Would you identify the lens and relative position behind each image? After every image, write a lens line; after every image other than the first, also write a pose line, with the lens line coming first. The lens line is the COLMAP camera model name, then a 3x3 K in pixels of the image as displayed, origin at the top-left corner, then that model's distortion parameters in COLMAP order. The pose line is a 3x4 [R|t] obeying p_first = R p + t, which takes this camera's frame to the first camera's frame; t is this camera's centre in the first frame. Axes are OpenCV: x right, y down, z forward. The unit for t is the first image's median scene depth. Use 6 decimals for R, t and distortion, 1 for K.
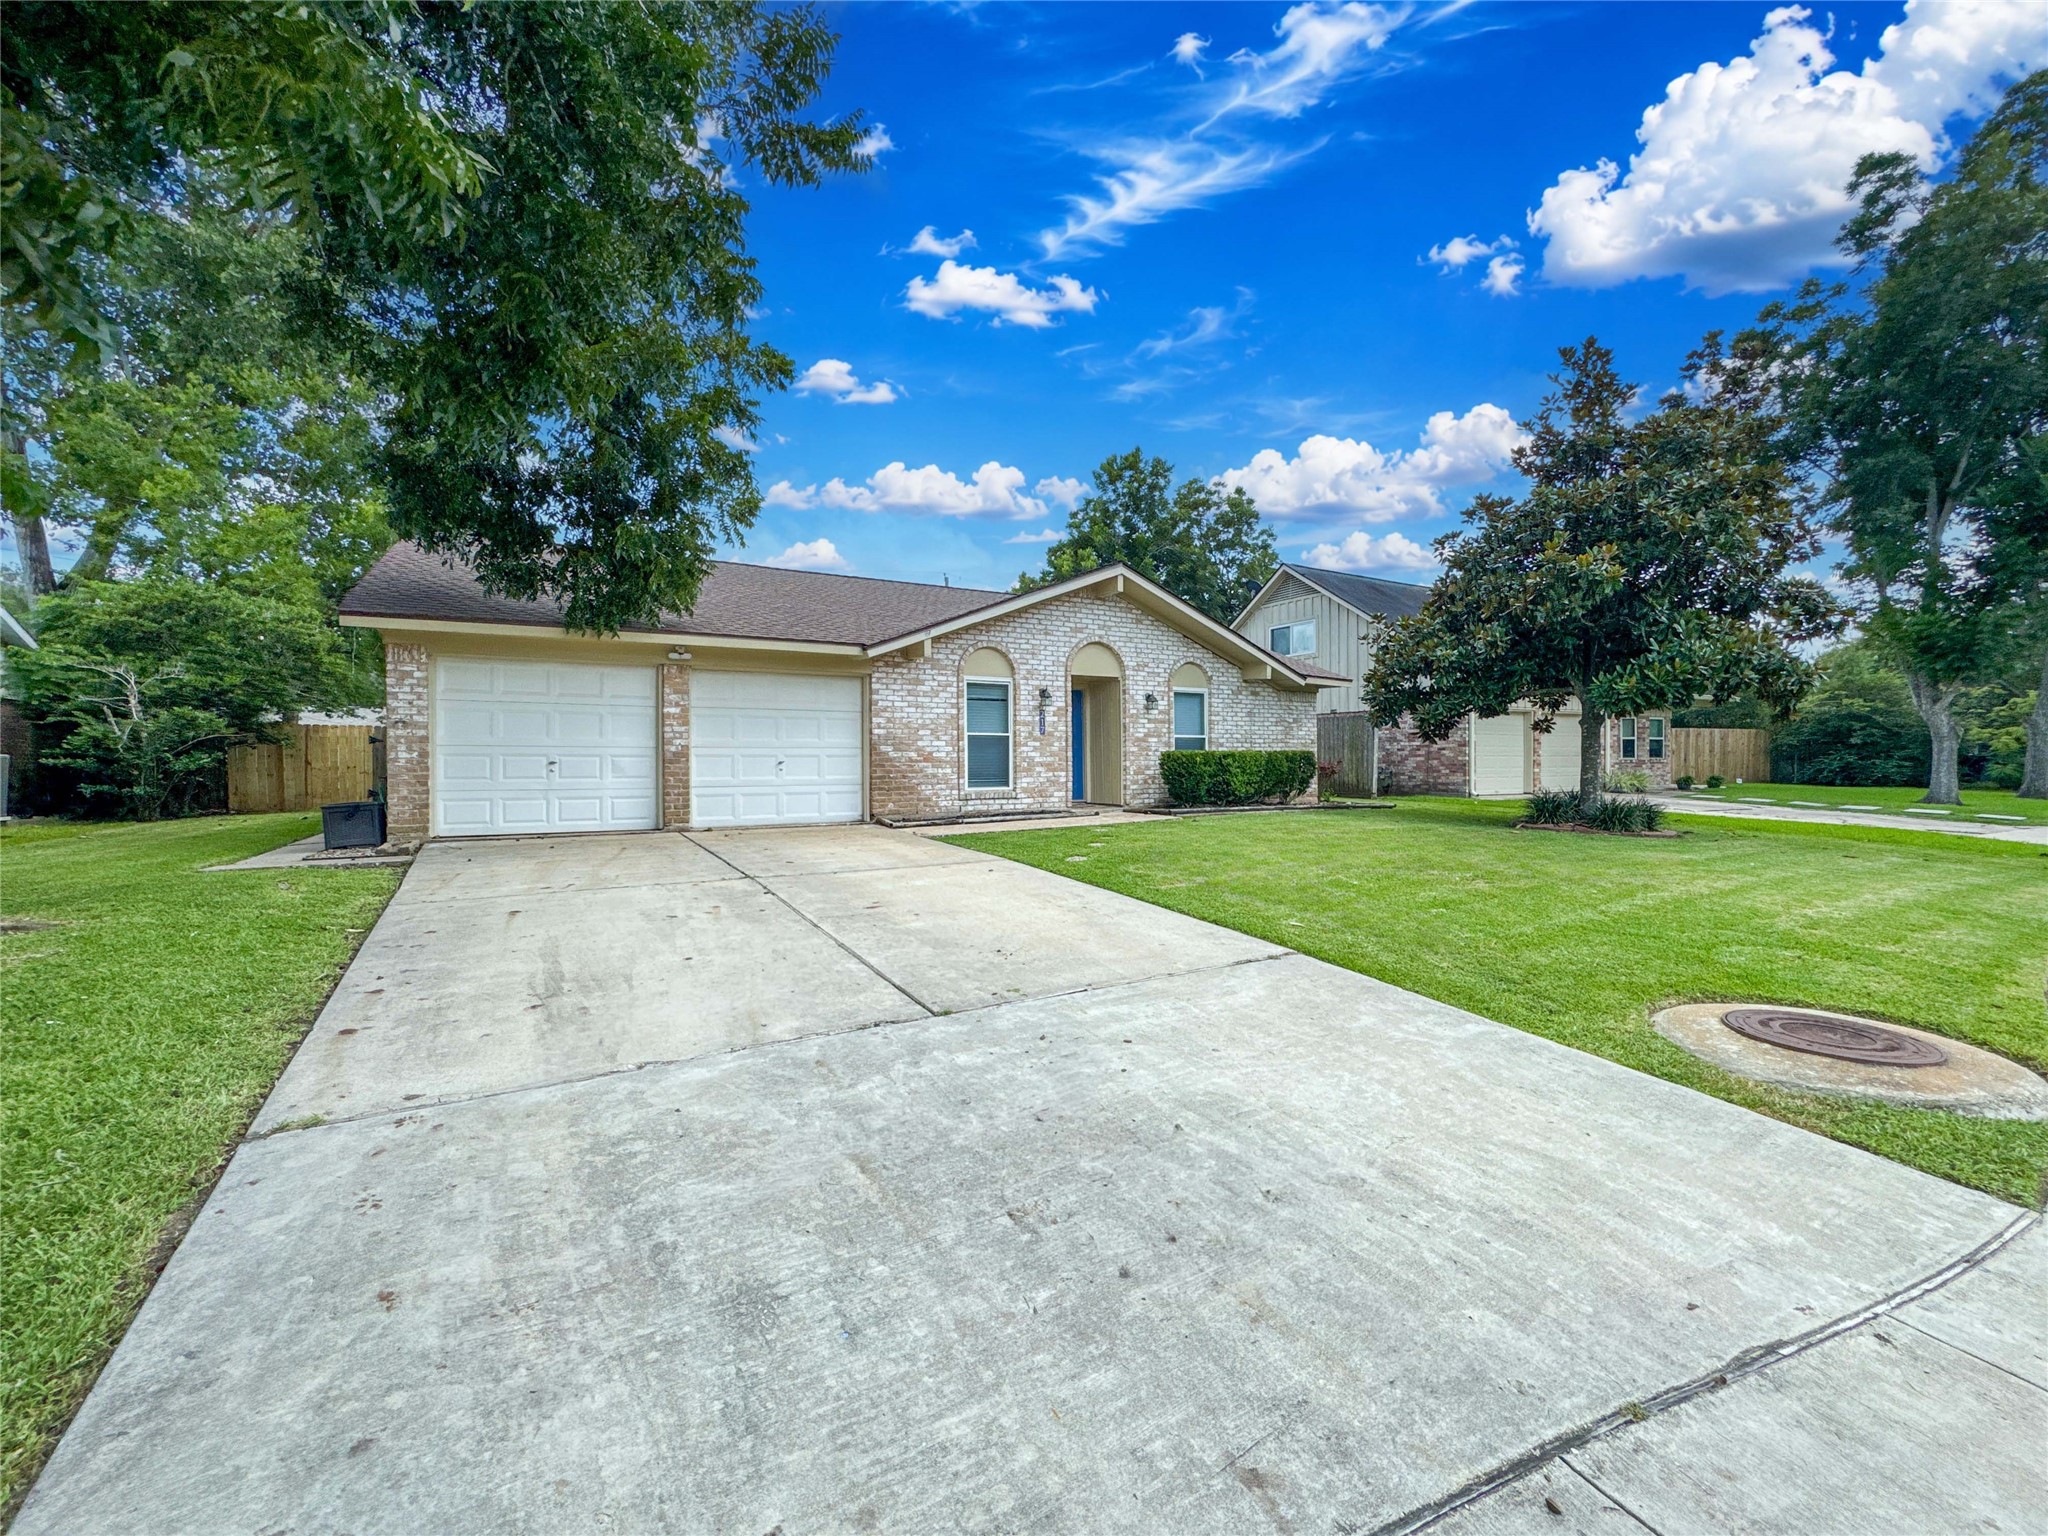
lens RADIAL K [[832.2, 0, 1025.5], [0, 832.2, 765.3], [0, 0, 1]] dist [-0.041766, 0.018950]
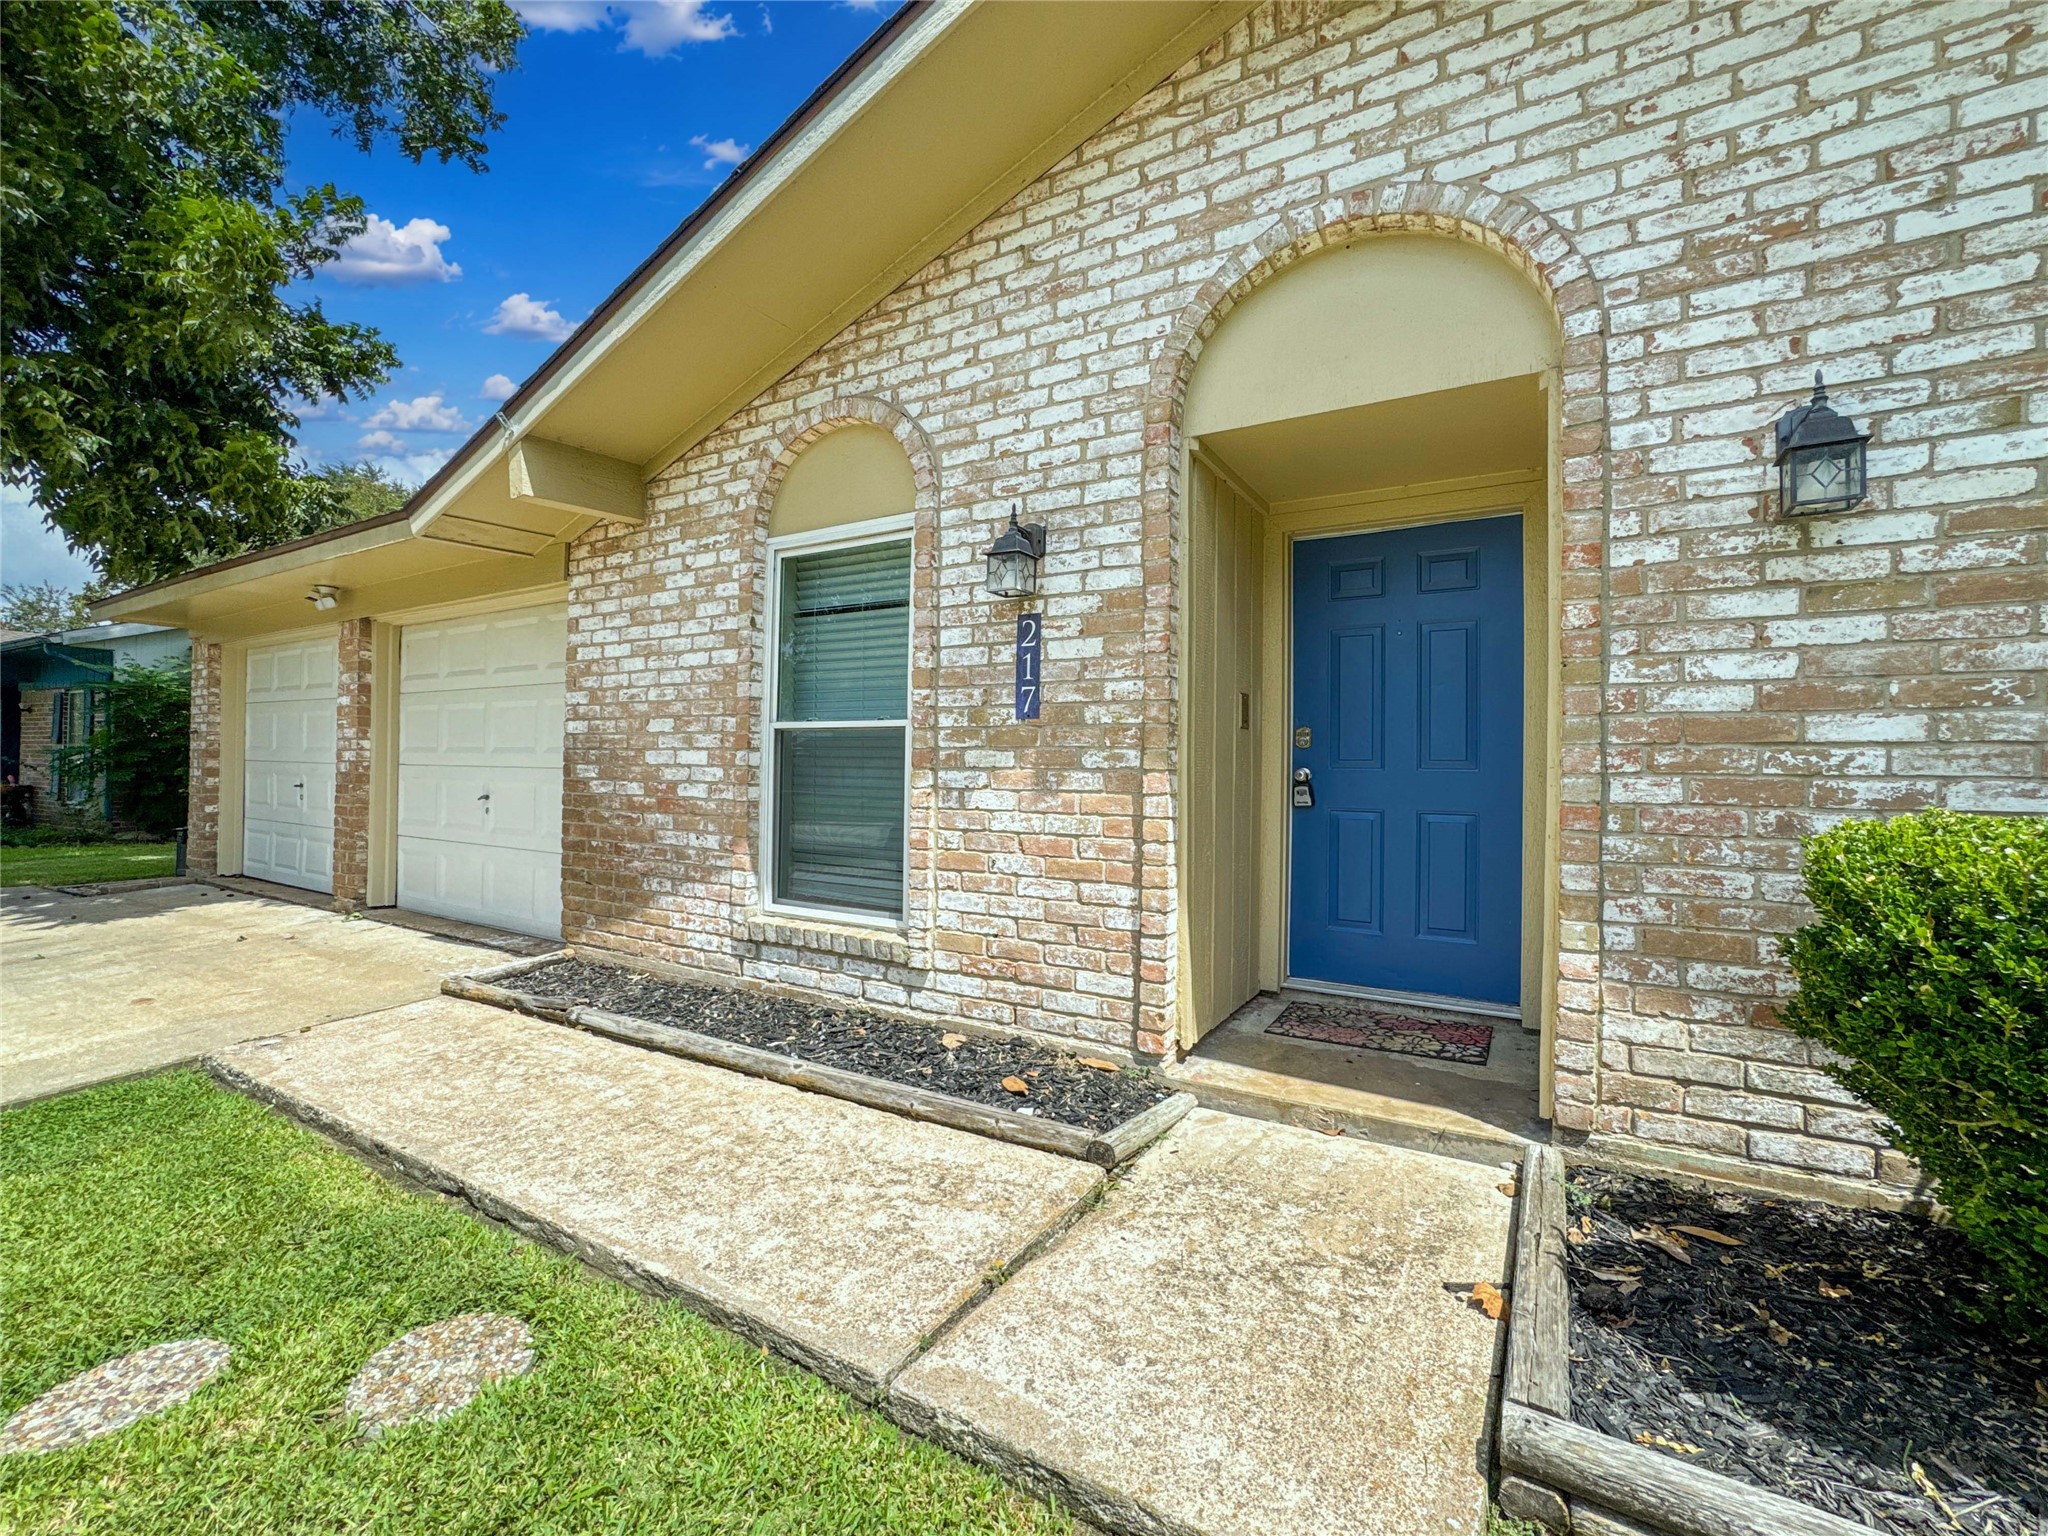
lens RADIAL K [[795.3, 0, 964.6], [0, 795.3, 762.1], [0, 0, 1]] dist [-0.037363, 0.015814]
pose [[0.498281, 0.006167, -0.866994, 0.211378], [-0.018988, 0.999812, -0.003801, -0.023900], [0.866808, 0.018356, 0.498304, 0.884992]]
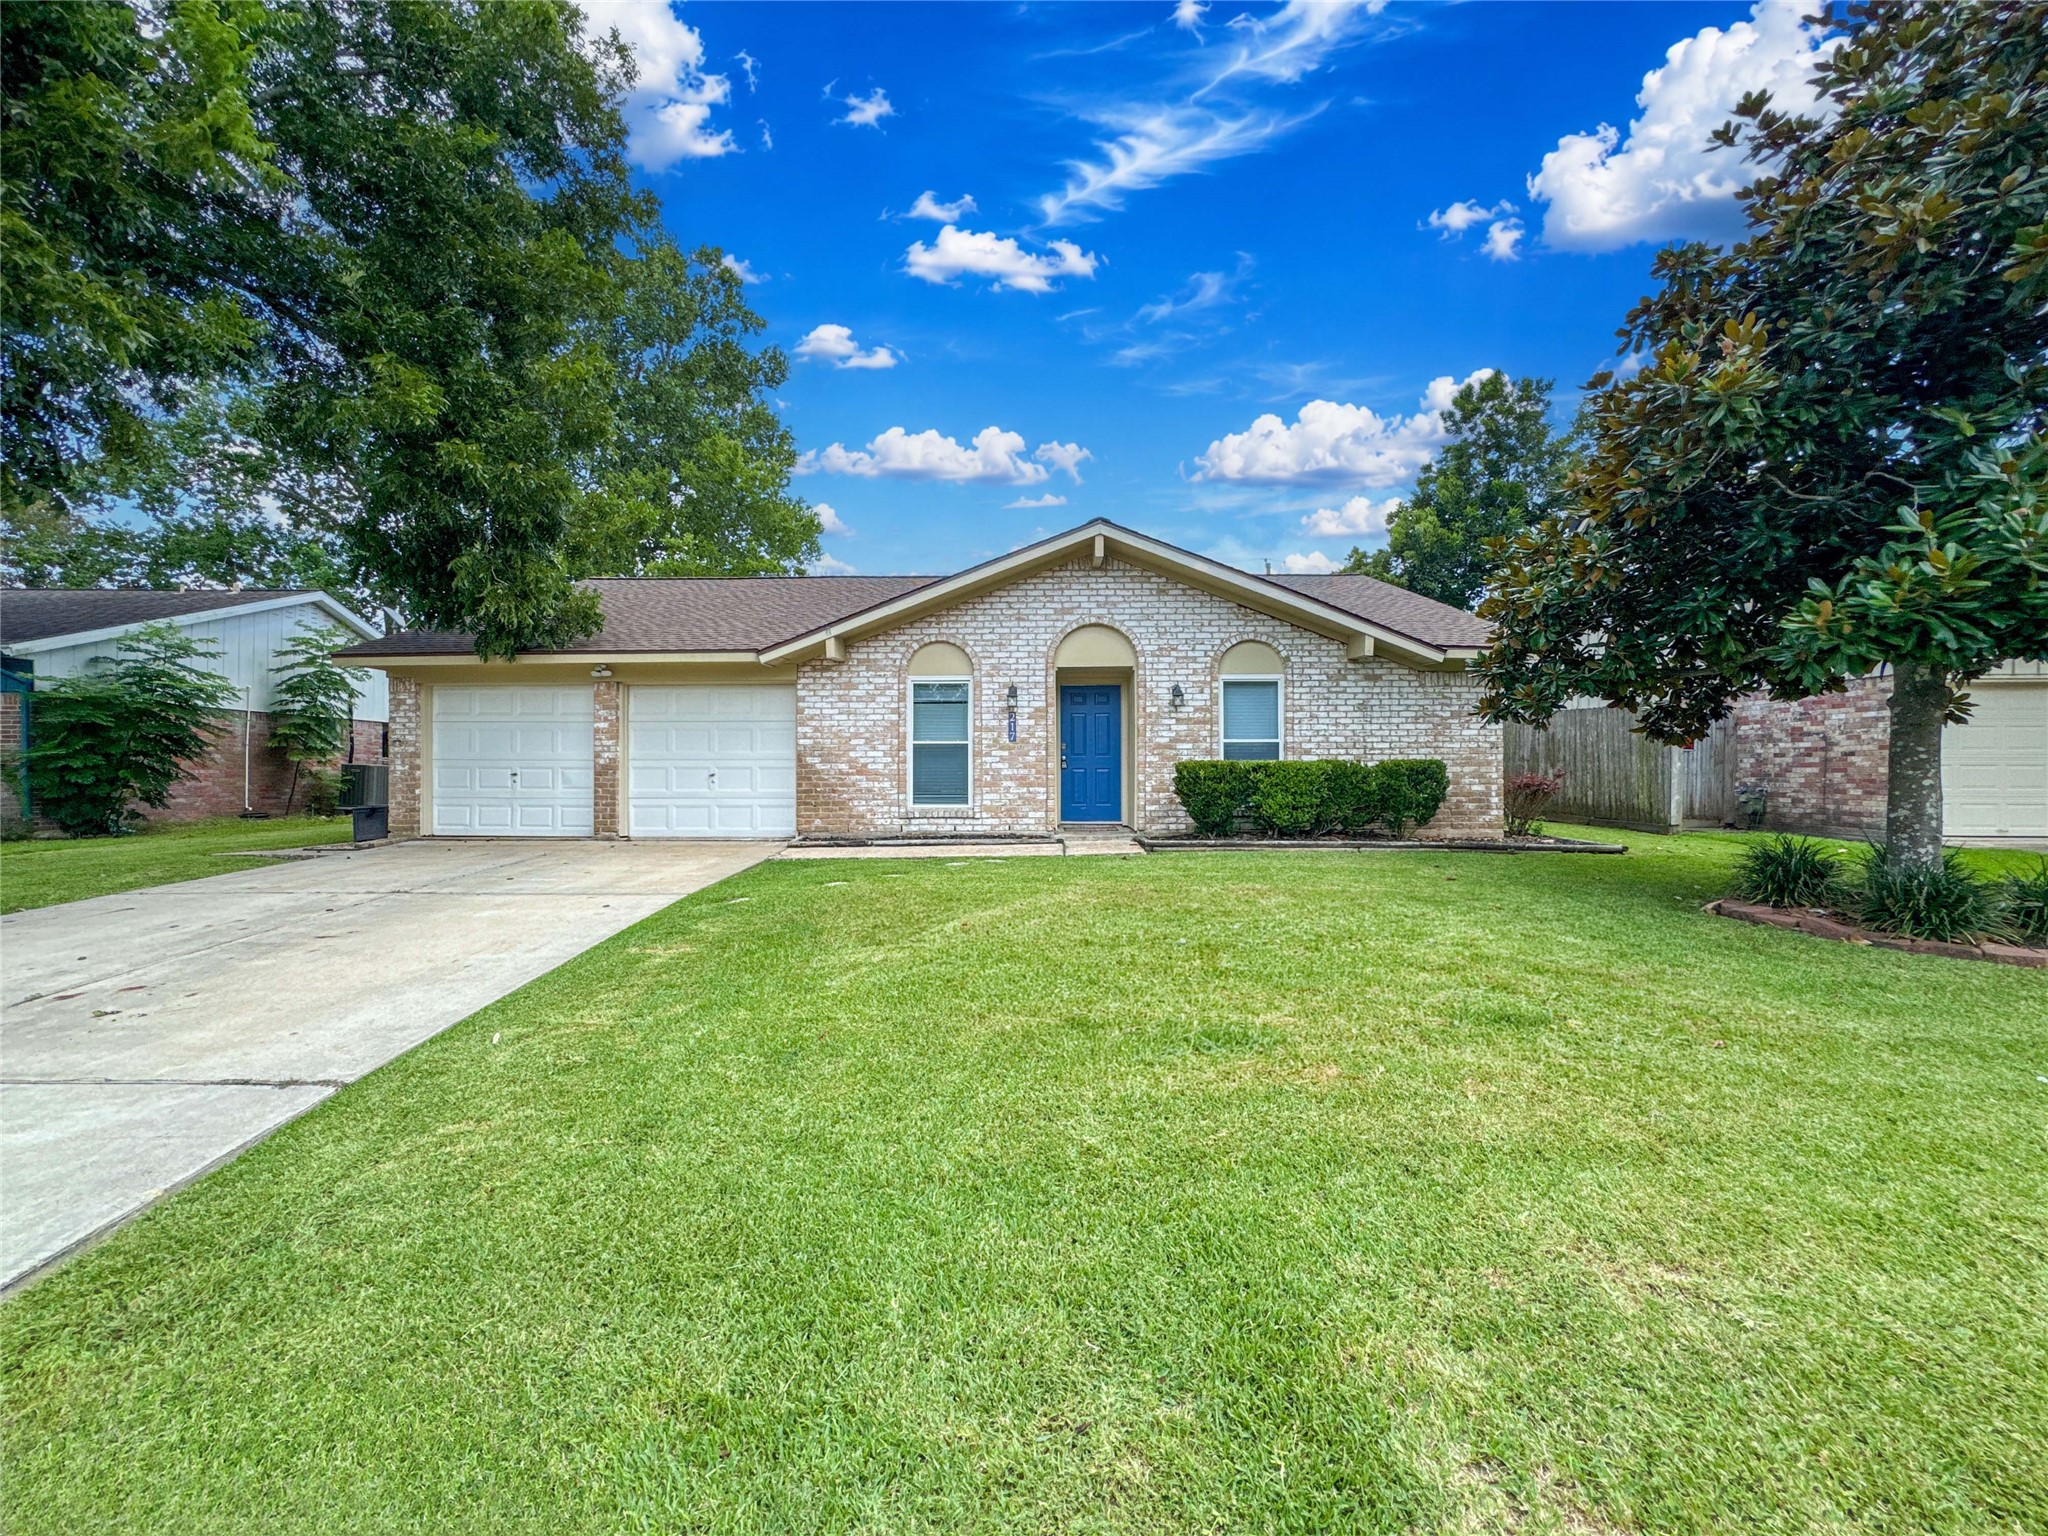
lens RADIAL K [[832.2, 0, 1025.5], [0, 832.2, 765.3], [0, 0, 1]] dist [-0.041766, 0.018950]
pose [[0.851589, 0.002449, -0.524205, 0.470518], [-0.004218, 0.999989, -0.002181, -0.012227], [0.524194, 0.004068, 0.851589, 0.309965]]
